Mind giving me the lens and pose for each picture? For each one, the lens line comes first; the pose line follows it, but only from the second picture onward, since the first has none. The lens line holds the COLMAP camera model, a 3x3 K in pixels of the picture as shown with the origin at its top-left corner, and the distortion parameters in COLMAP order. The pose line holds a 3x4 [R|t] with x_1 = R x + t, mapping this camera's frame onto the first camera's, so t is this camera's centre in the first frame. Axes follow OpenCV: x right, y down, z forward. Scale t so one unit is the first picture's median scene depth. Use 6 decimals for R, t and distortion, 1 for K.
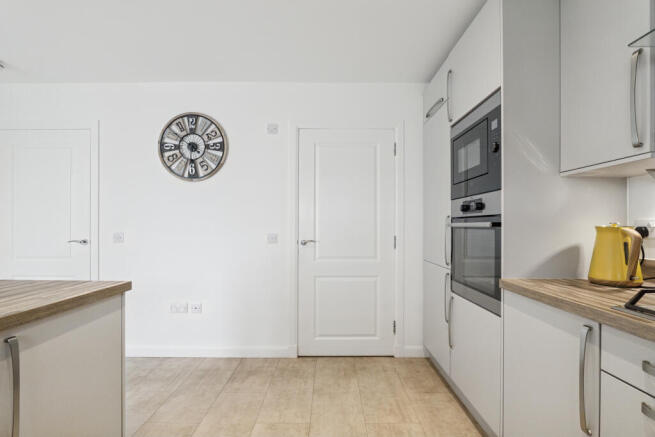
lens RADIAL K [[306.8, 0, 326.3], [0, 306.8, 222.9], [0, 0, 1]] dist [-0.014813, 0.001678]
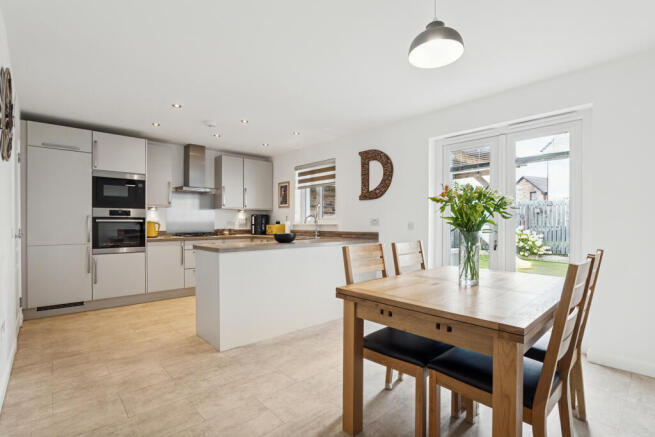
lens RADIAL K [[306.8, 0, 330.0], [0, 306.8, 222.7], [0, 0, 1]] dist [-0.014813, 0.001678]
pose [[-0.675722, -0.003285, 0.737149, -1.893412], [-0.010428, 0.999933, -0.005103, 0.014400], [-0.737083, -0.011135, -0.675711, 1.127750]]
